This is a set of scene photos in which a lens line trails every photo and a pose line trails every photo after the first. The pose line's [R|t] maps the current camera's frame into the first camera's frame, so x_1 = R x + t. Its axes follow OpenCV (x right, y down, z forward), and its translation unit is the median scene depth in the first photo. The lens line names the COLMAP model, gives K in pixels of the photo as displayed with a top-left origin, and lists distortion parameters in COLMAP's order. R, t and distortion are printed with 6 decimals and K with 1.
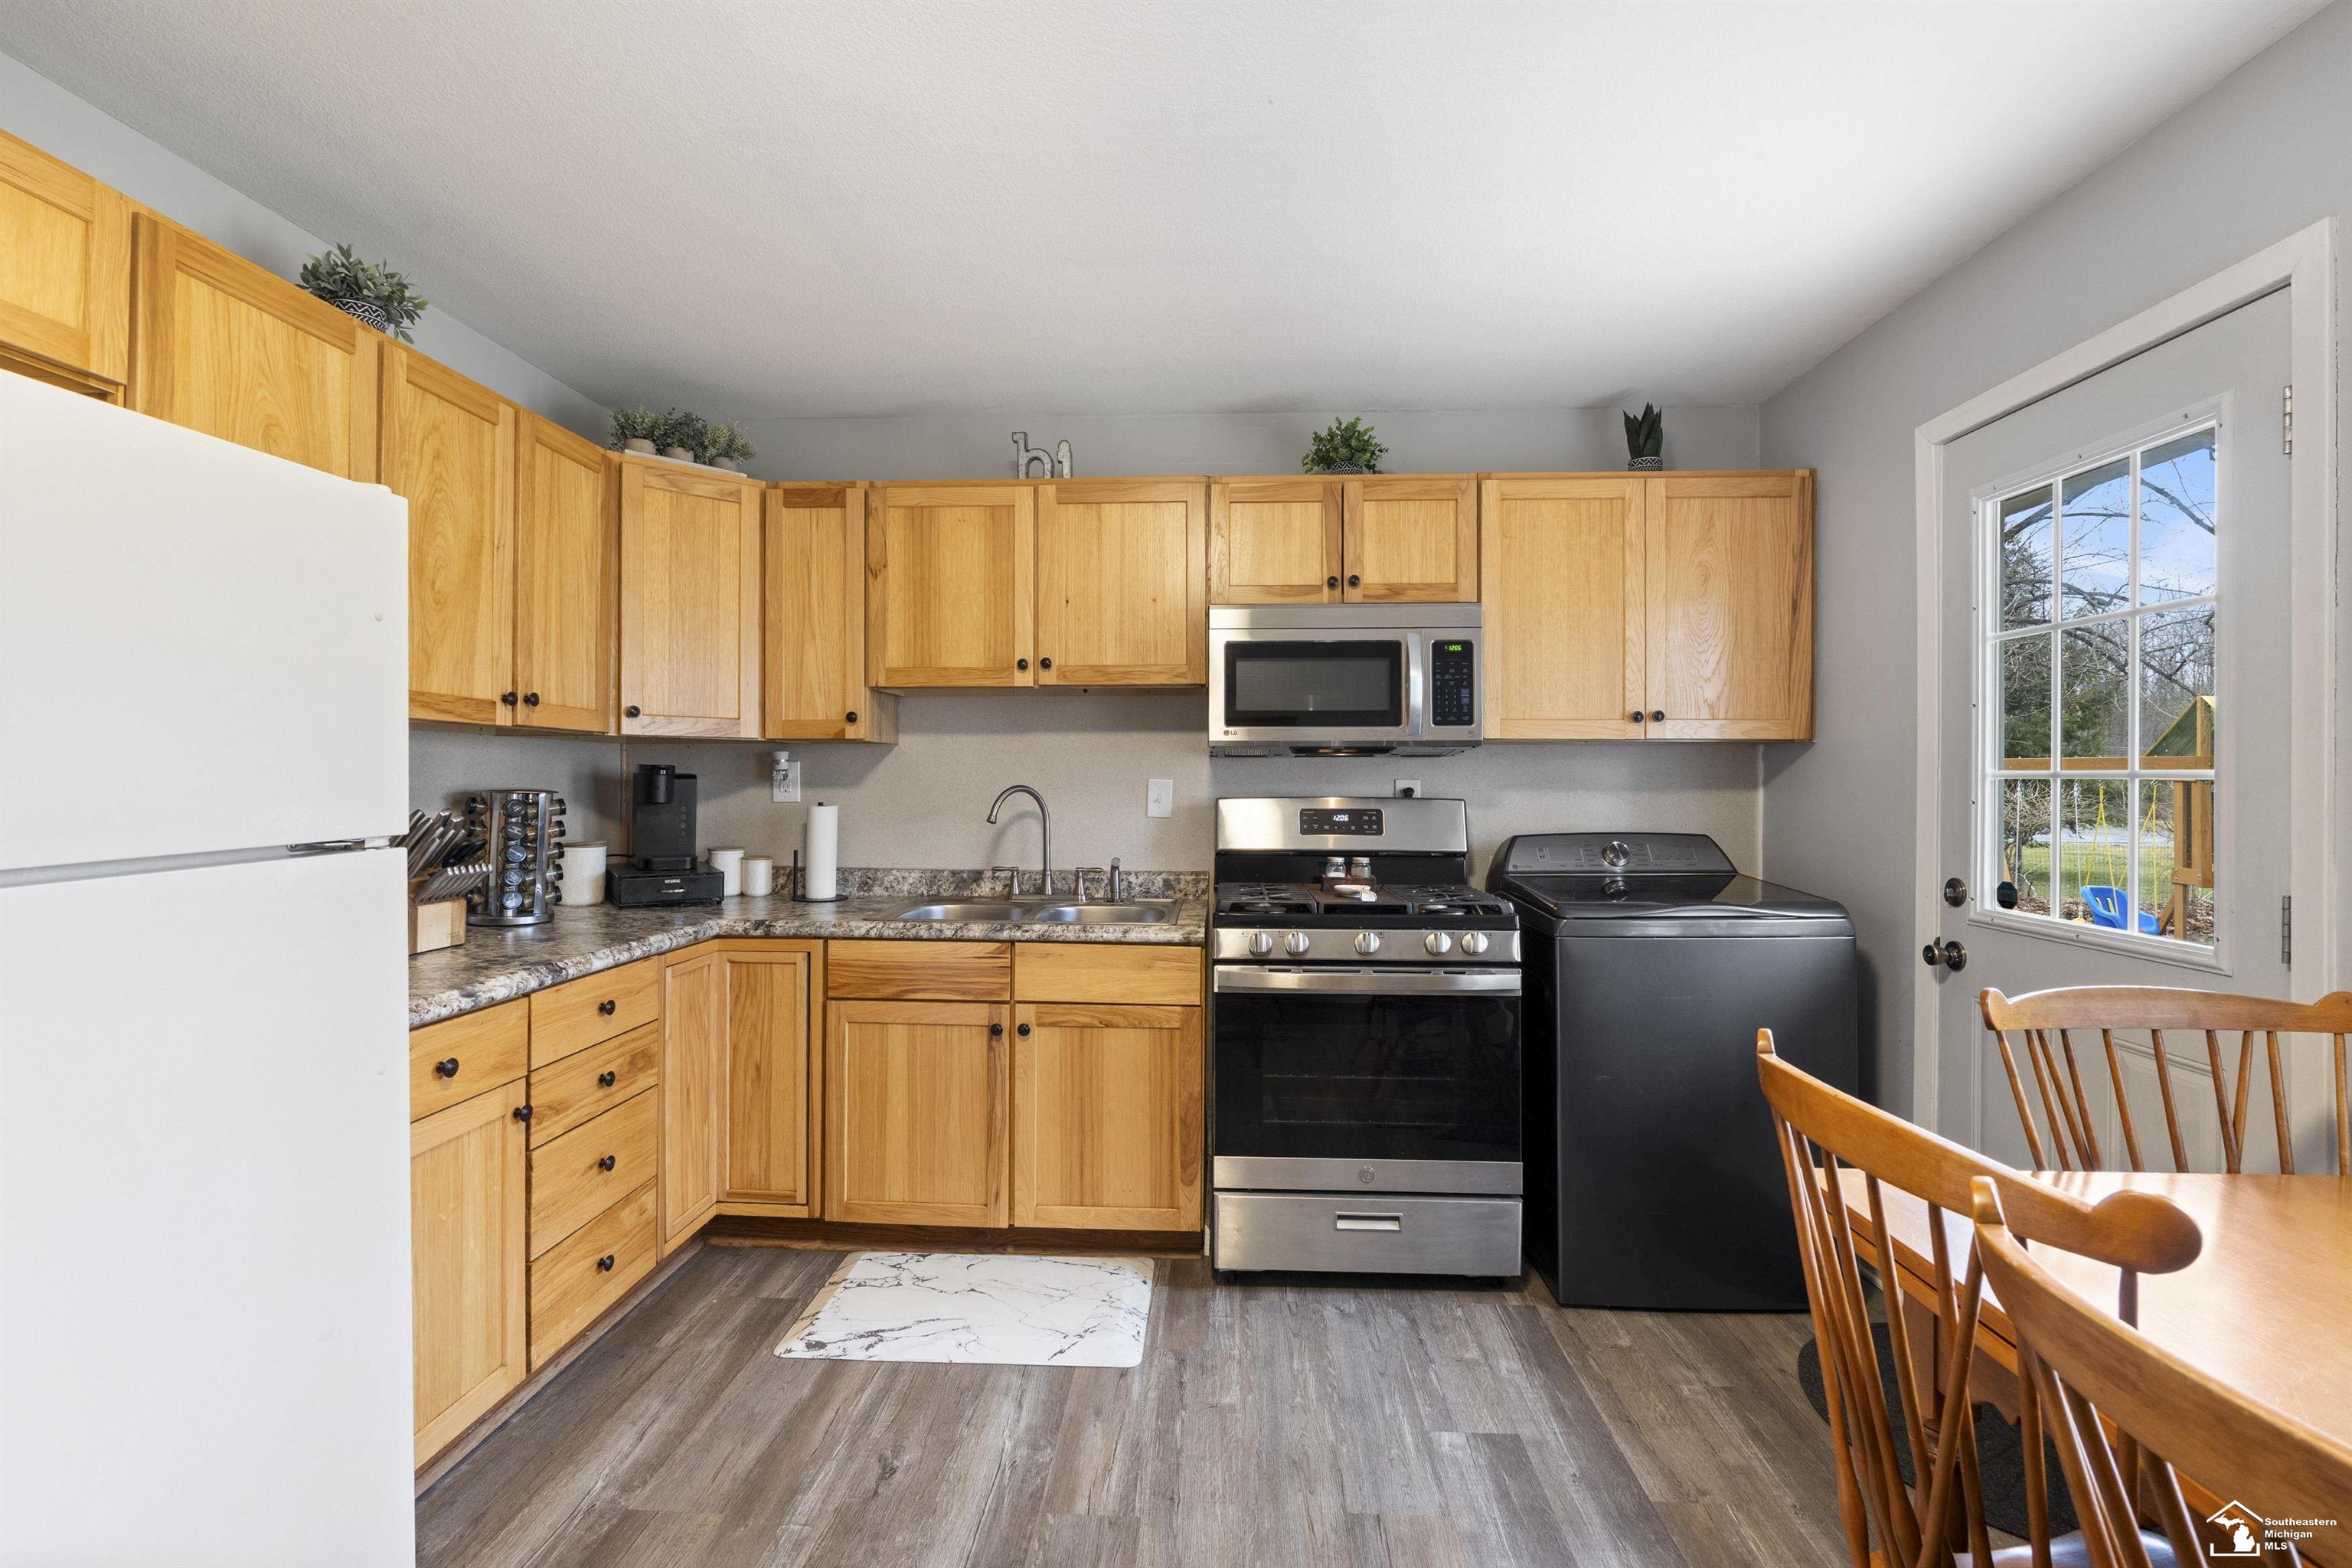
lens RADIAL K [[1030.8, 0, 1178.4], [0, 1030.8, 776.9], [0, 0, 1]] dist [-0.007812, -0.000125]
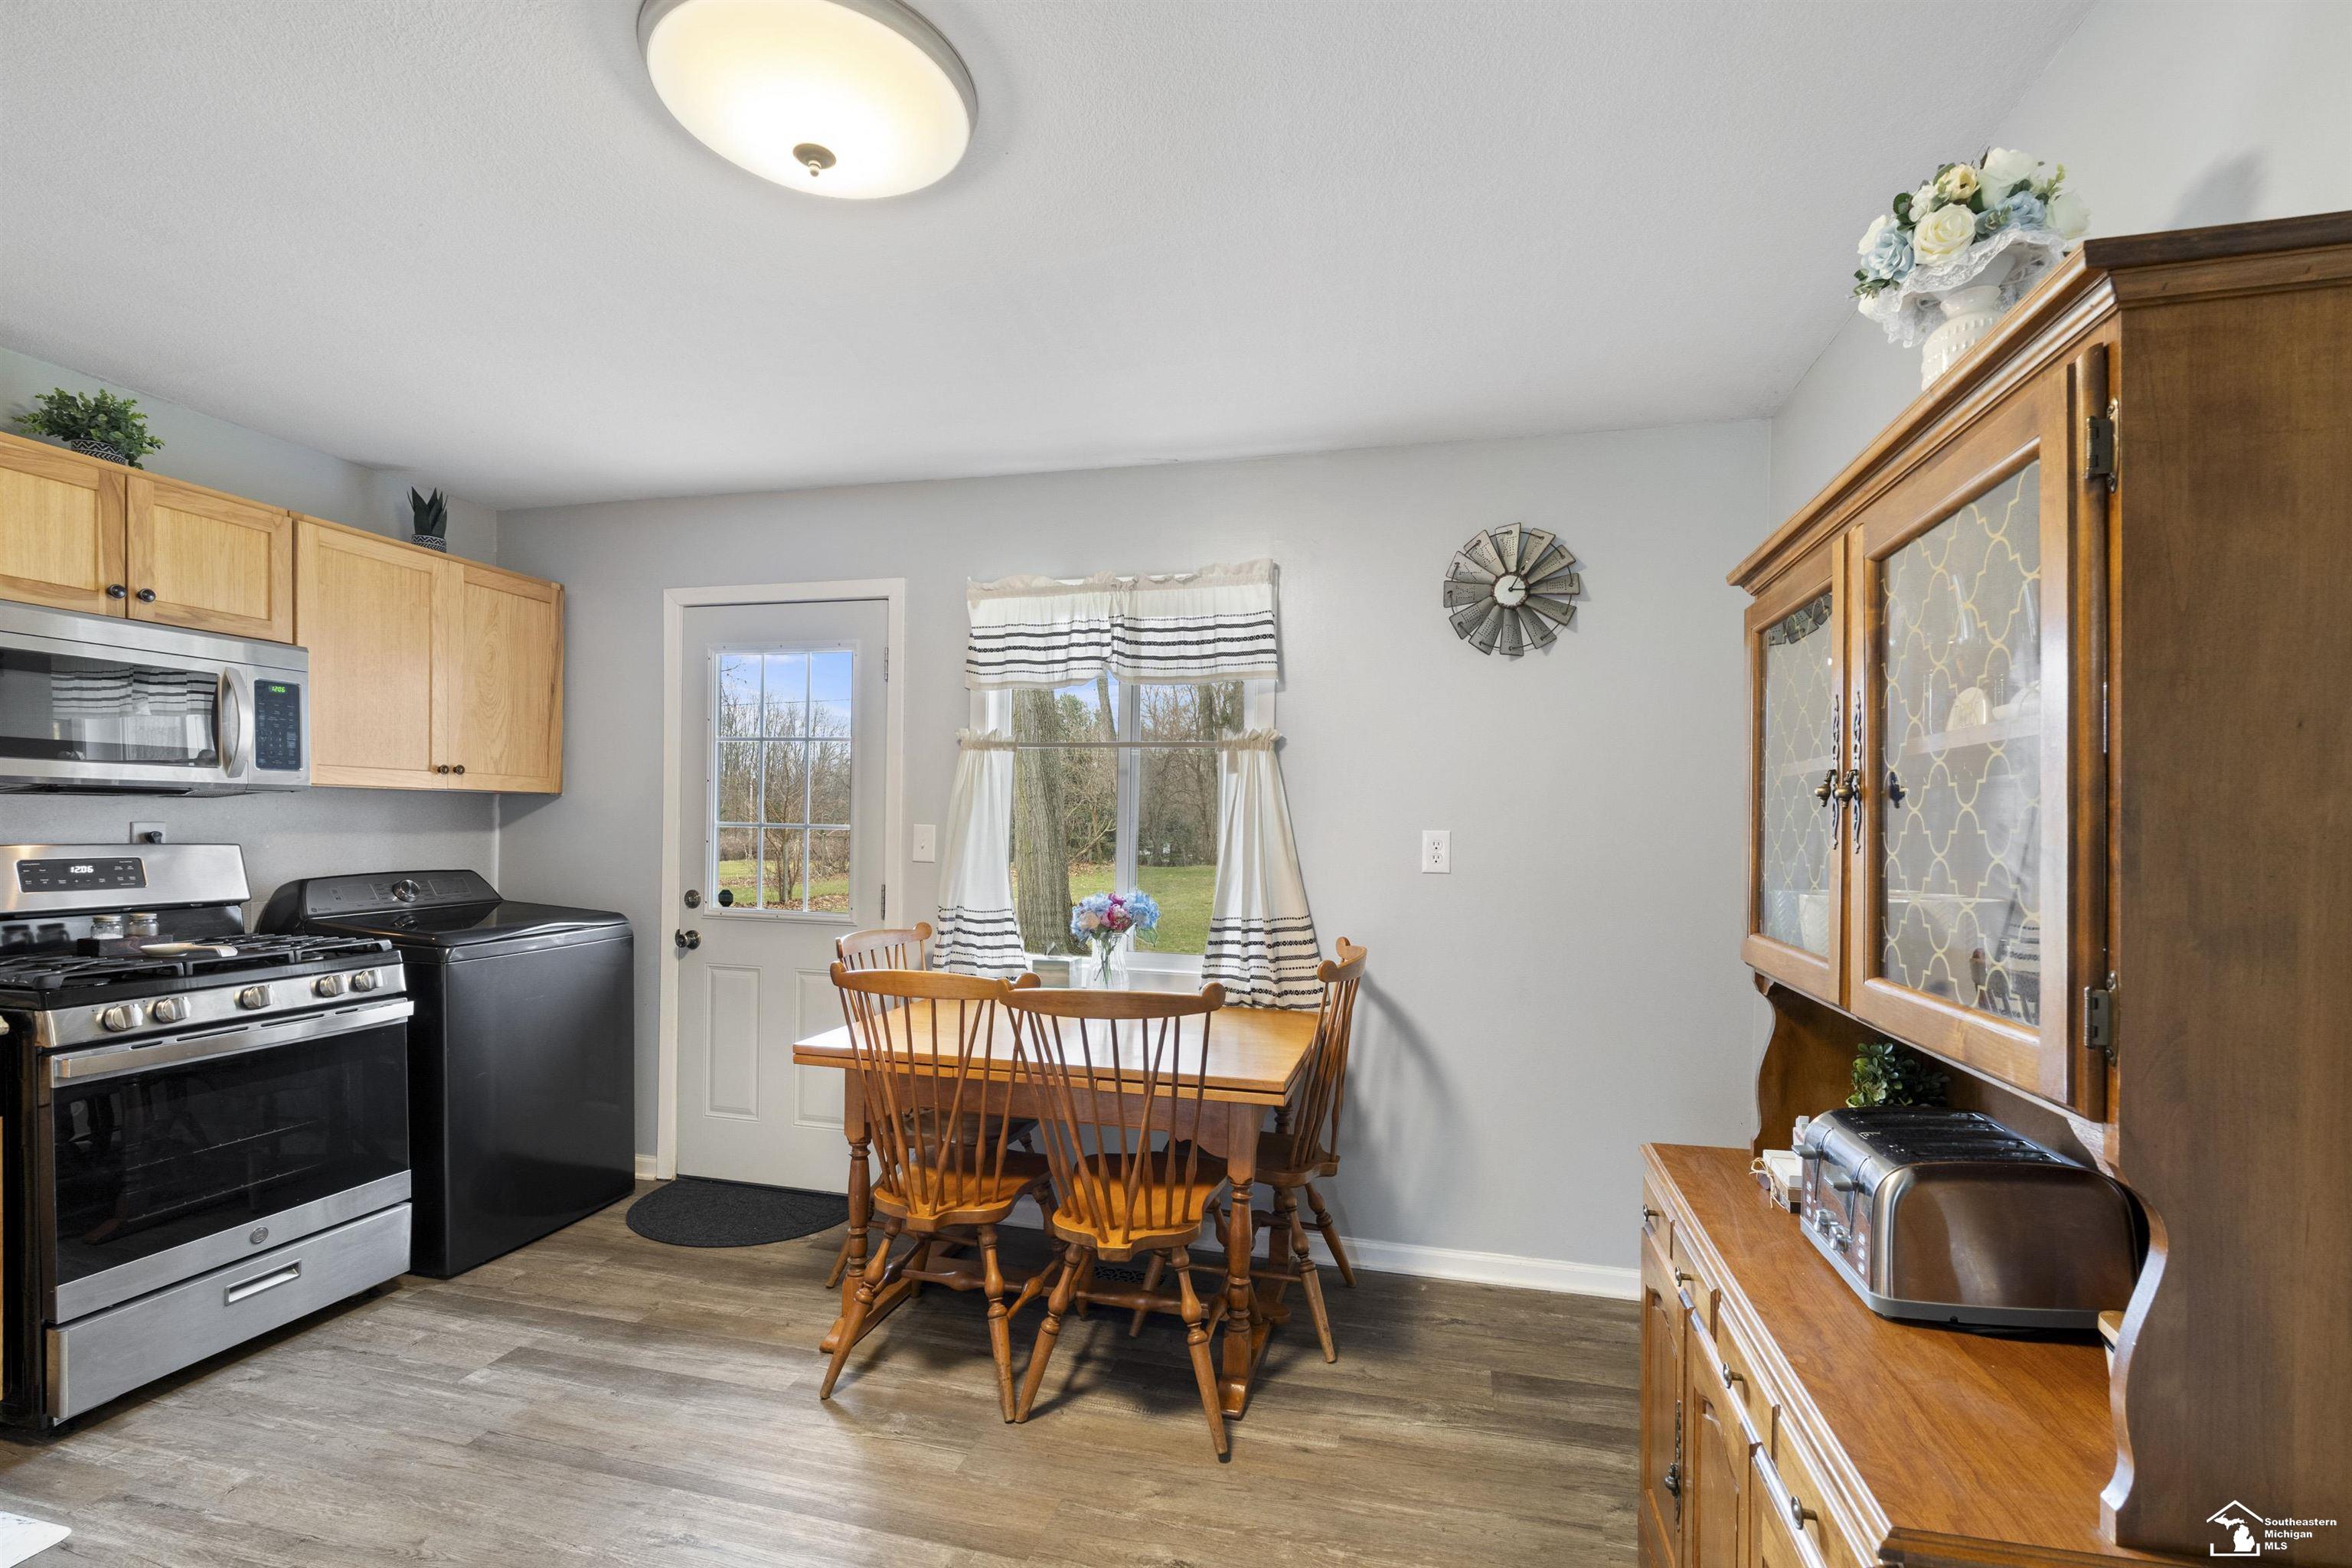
lens RADIAL K [[1030.8, 0, 1142.8], [0, 1030.8, 837.9], [0, 0, 1]] dist [-0.007812, -0.000125]
pose [[0.228504, -0.014182, 0.973440, -0.552803], [-0.019156, 0.999635, 0.019060, -0.021562], [-0.973354, -0.023003, 0.228149, -0.020591]]
